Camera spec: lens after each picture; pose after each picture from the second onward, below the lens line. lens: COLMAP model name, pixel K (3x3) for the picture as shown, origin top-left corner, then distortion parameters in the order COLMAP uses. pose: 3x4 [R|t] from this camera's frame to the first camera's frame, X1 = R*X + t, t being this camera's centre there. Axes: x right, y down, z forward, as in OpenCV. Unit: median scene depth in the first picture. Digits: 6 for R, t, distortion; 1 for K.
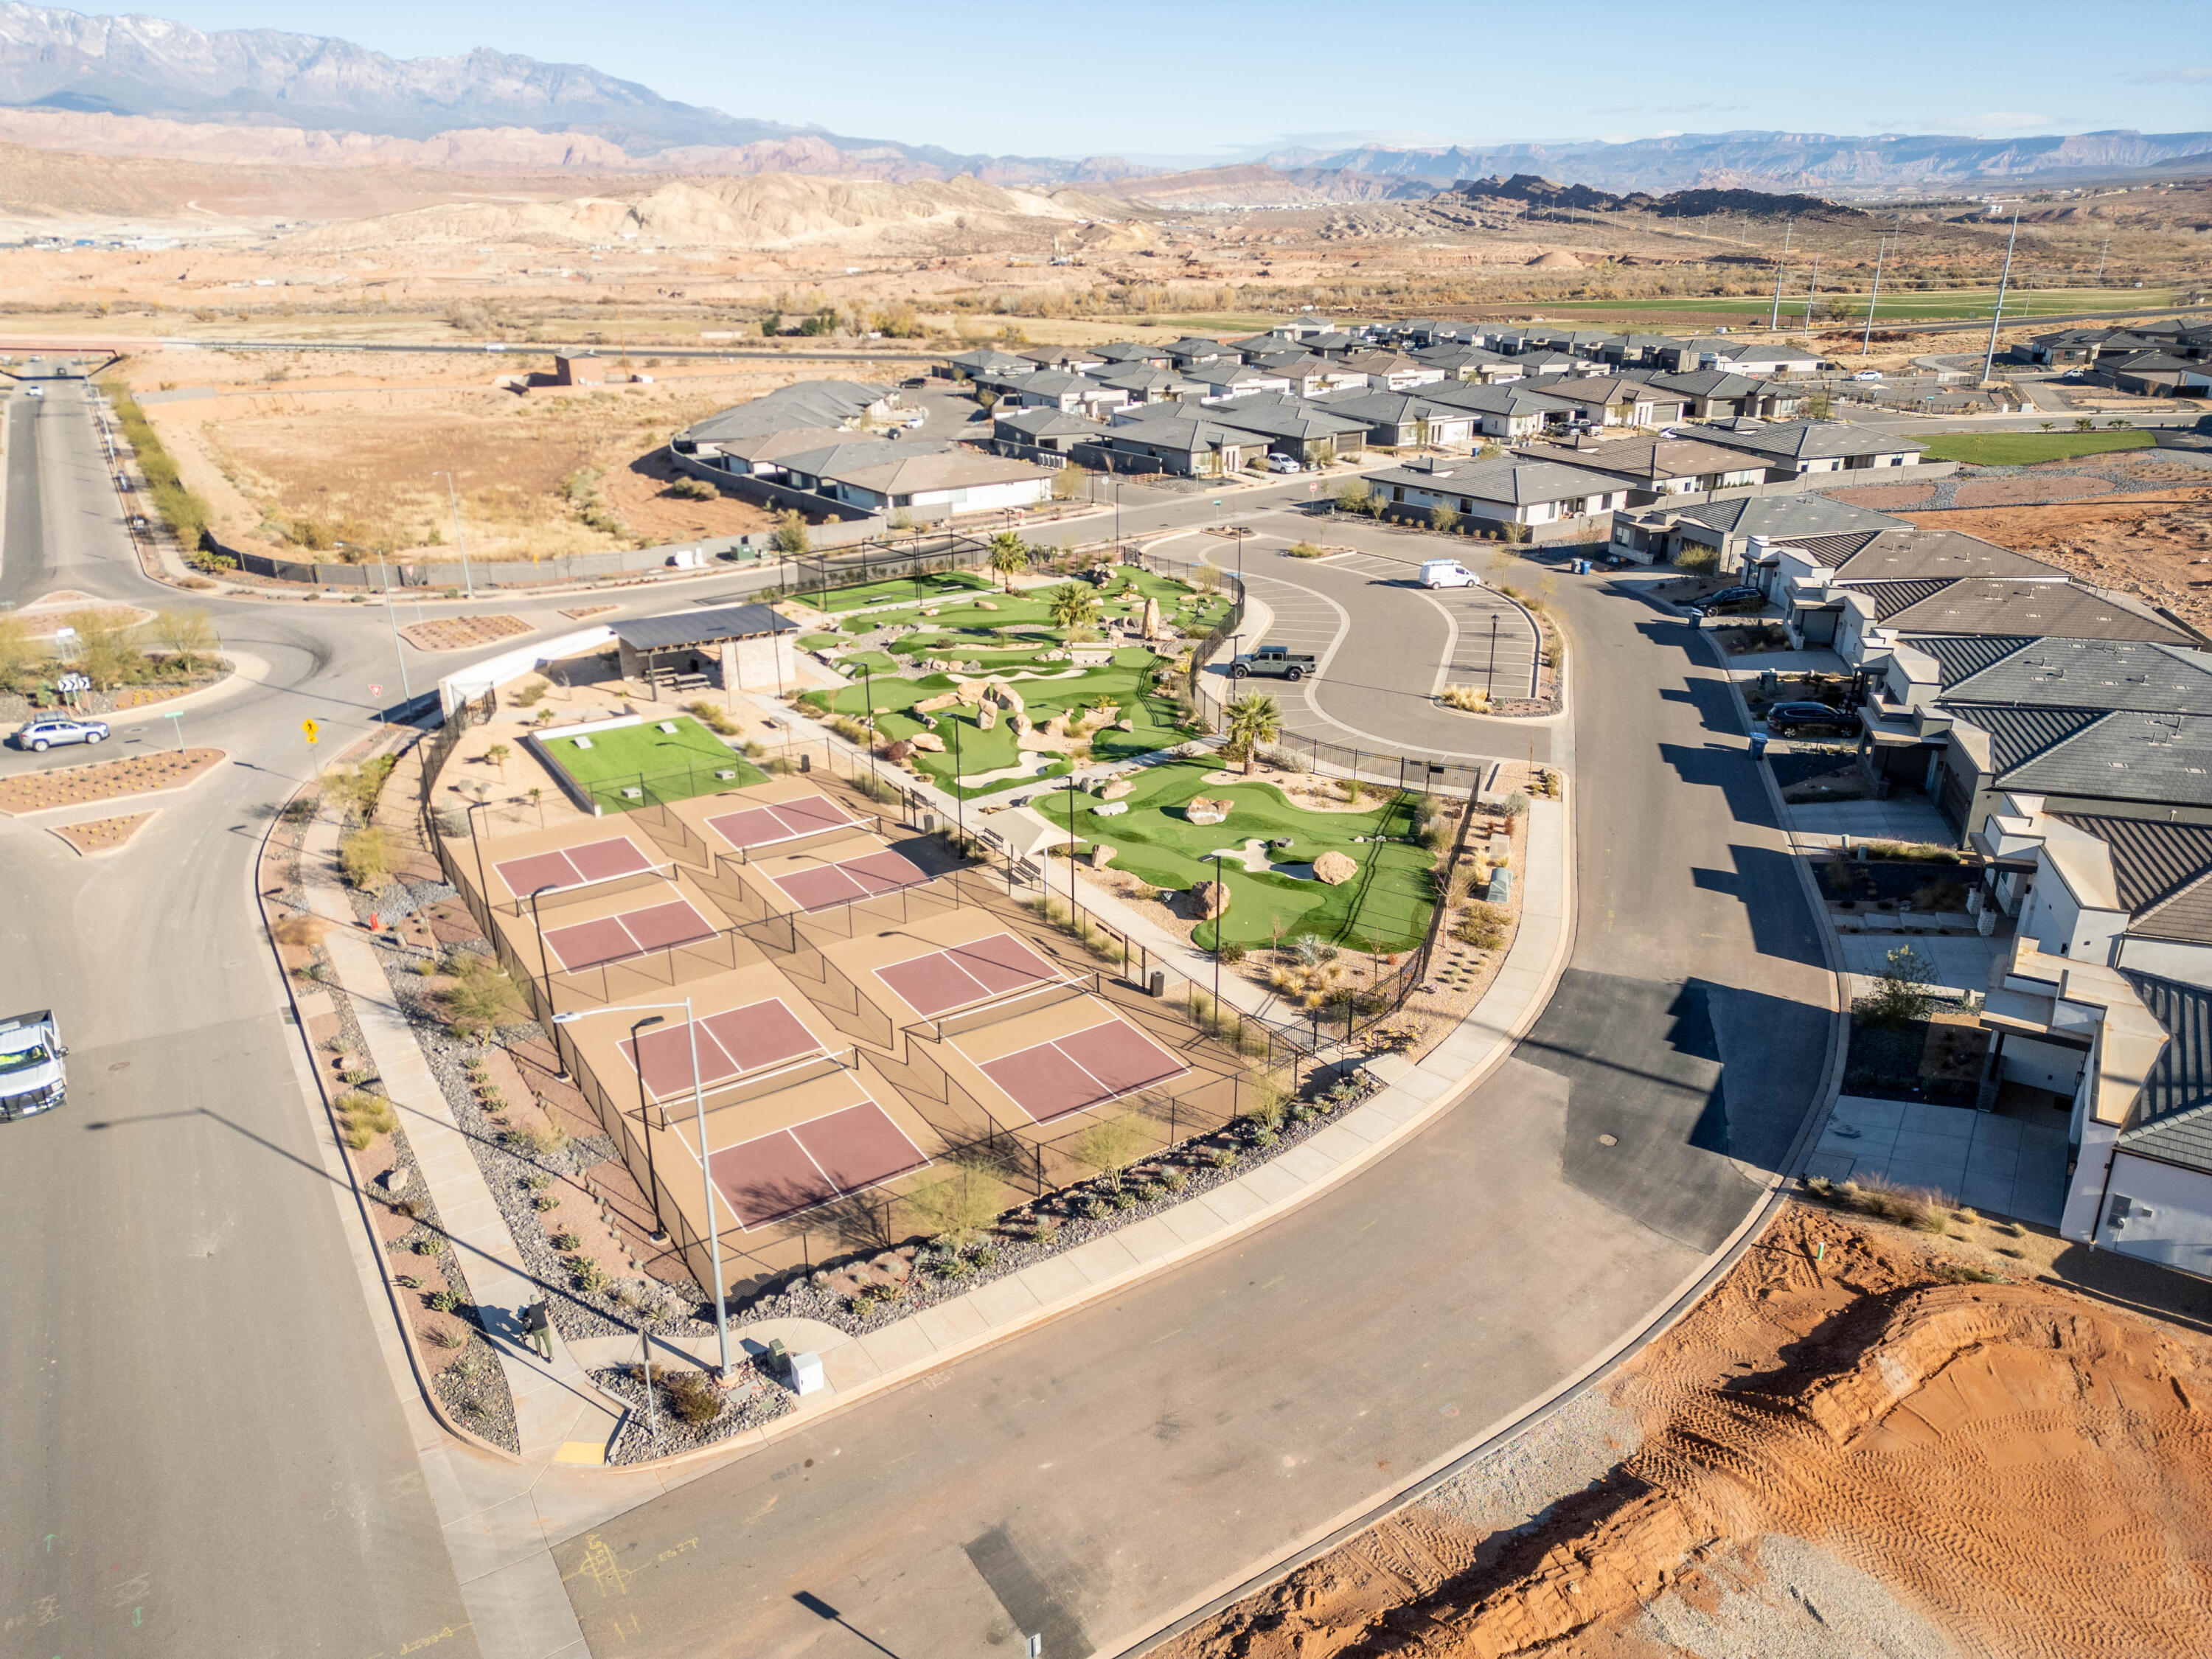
lens RADIAL K [[1536.1, 0, 1104.2], [0, 1536.1, 843.8], [0, 0, 1]] dist [0.059554, -0.033064]
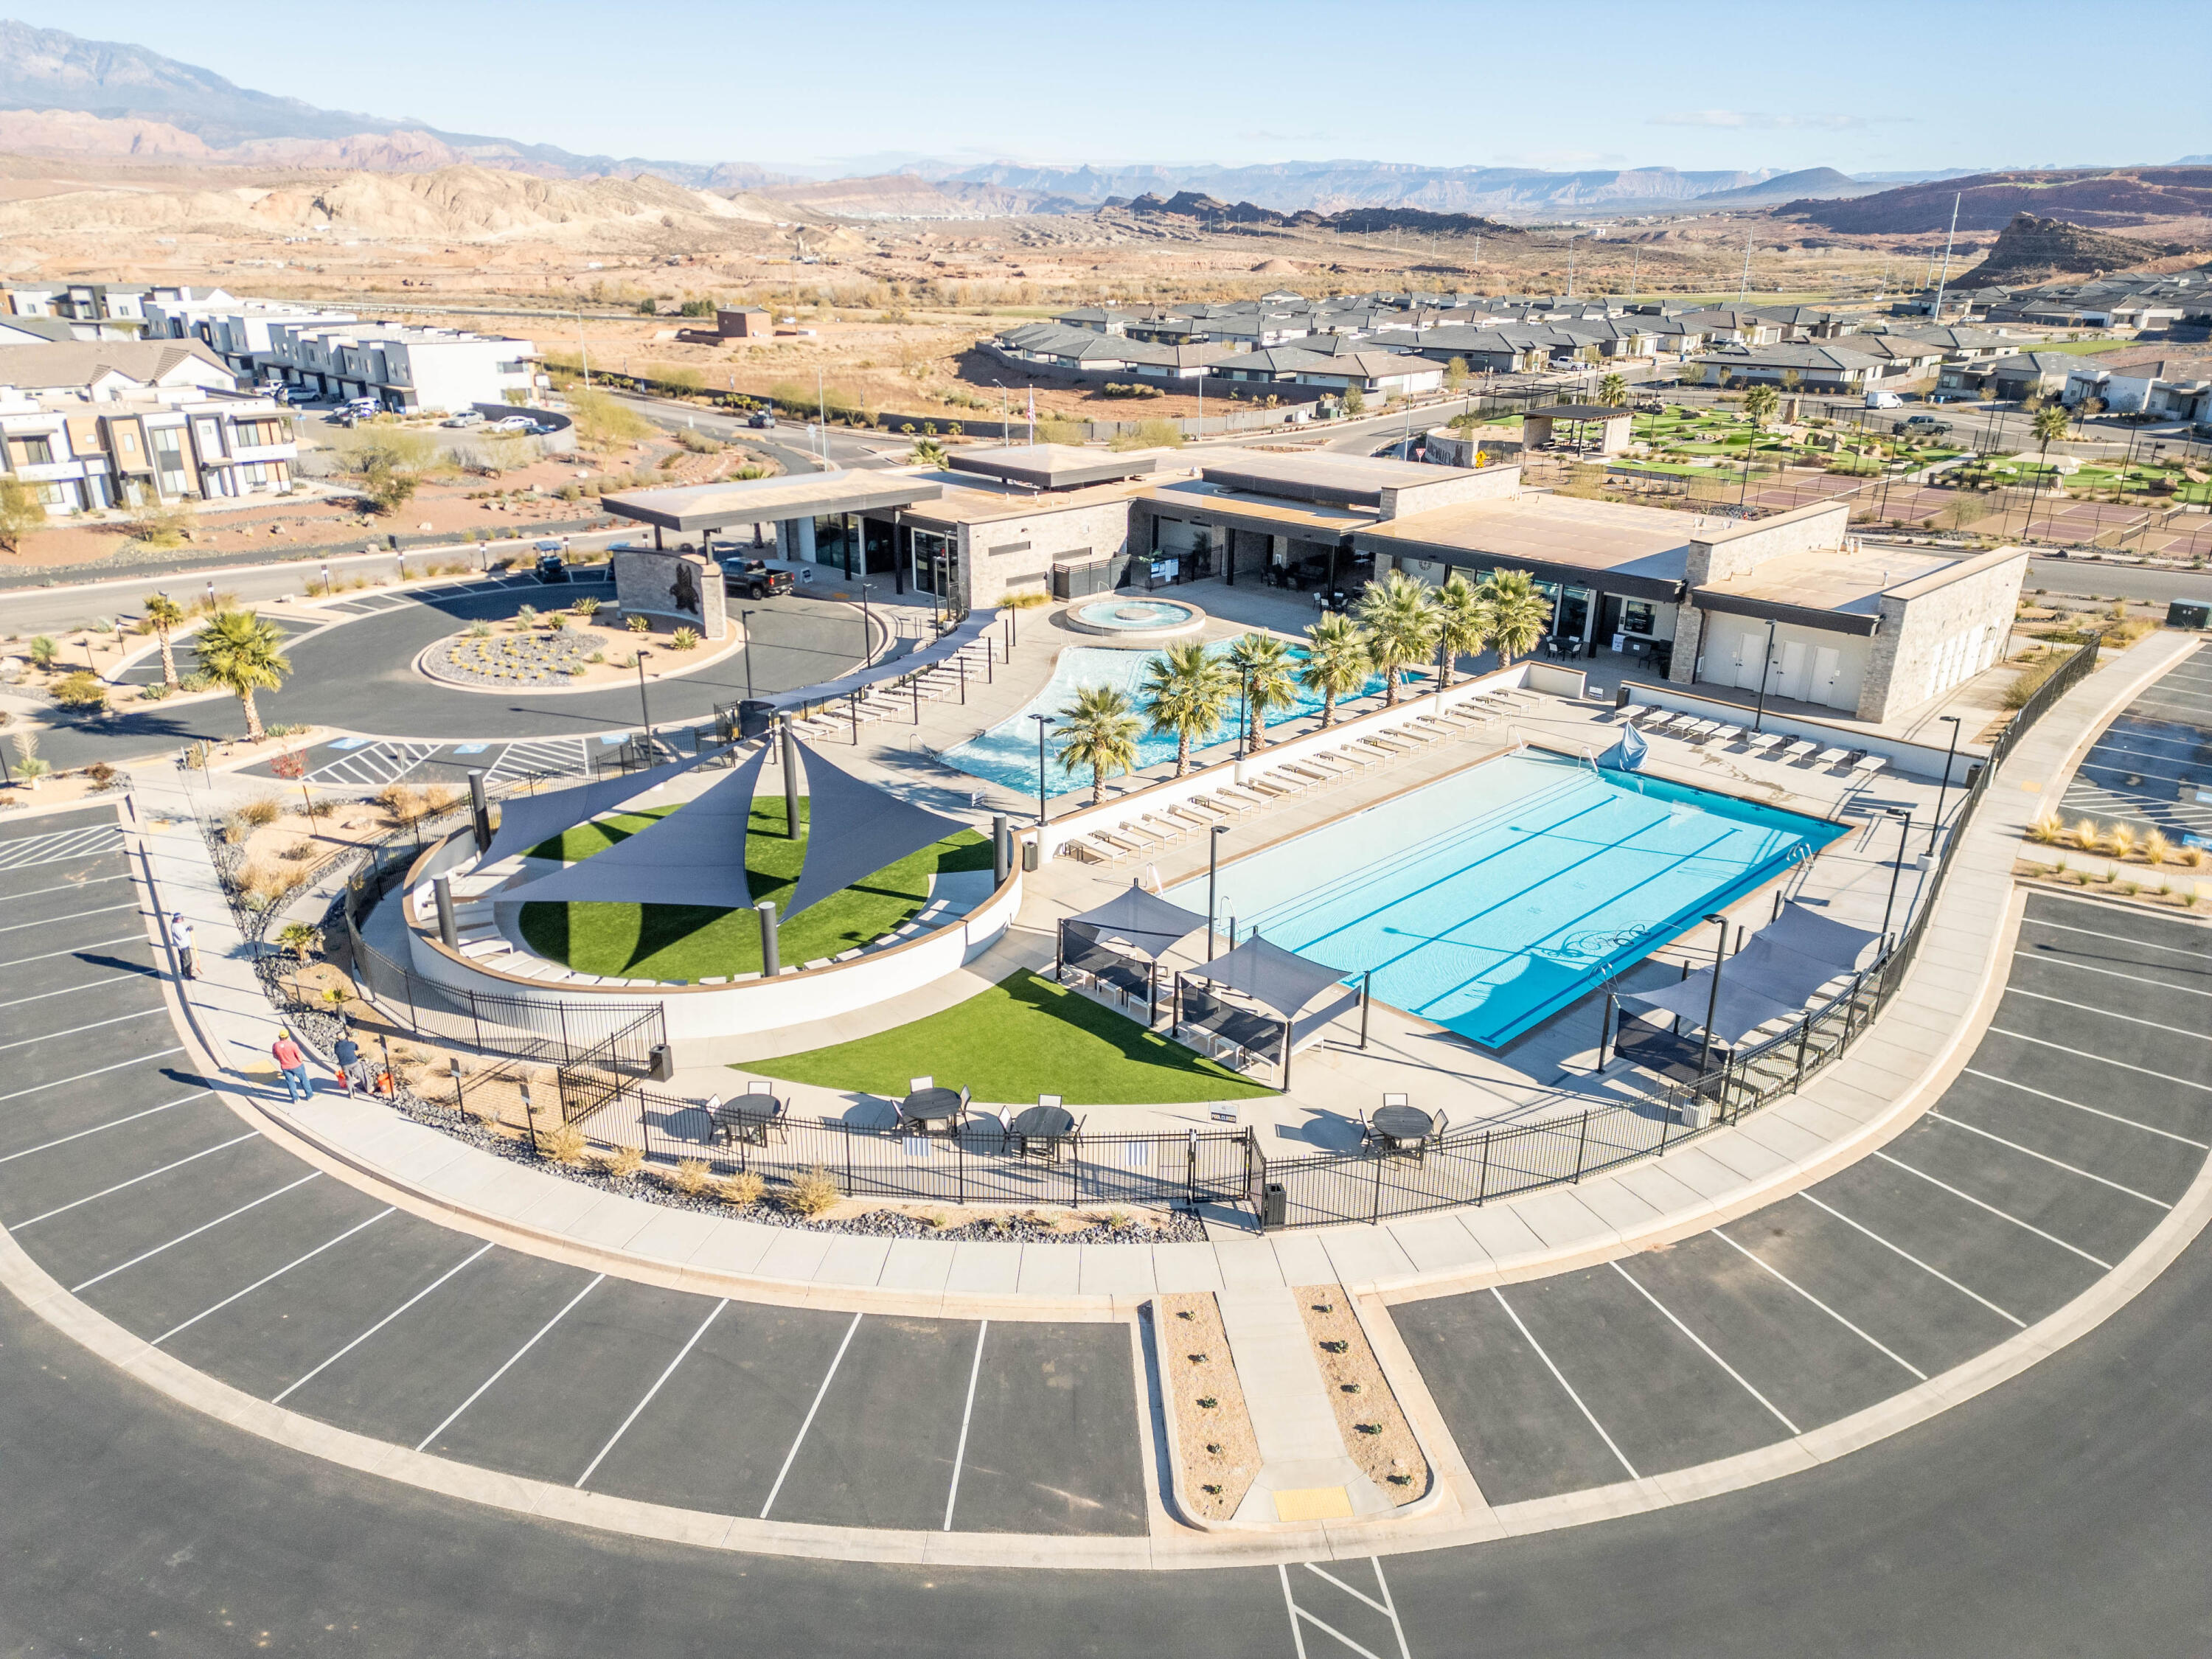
lens RADIAL K [[1536.1, 0, 1107.3], [0, 1536.1, 841.2], [0, 0, 1]] dist [0.059554, -0.033064]
pose [[0.975613, -0.066690, 0.209123, -0.486198], [0.068443, 0.997654, -0.001152, 0.114454], [-0.208556, 0.015437, 0.977889, -0.177756]]
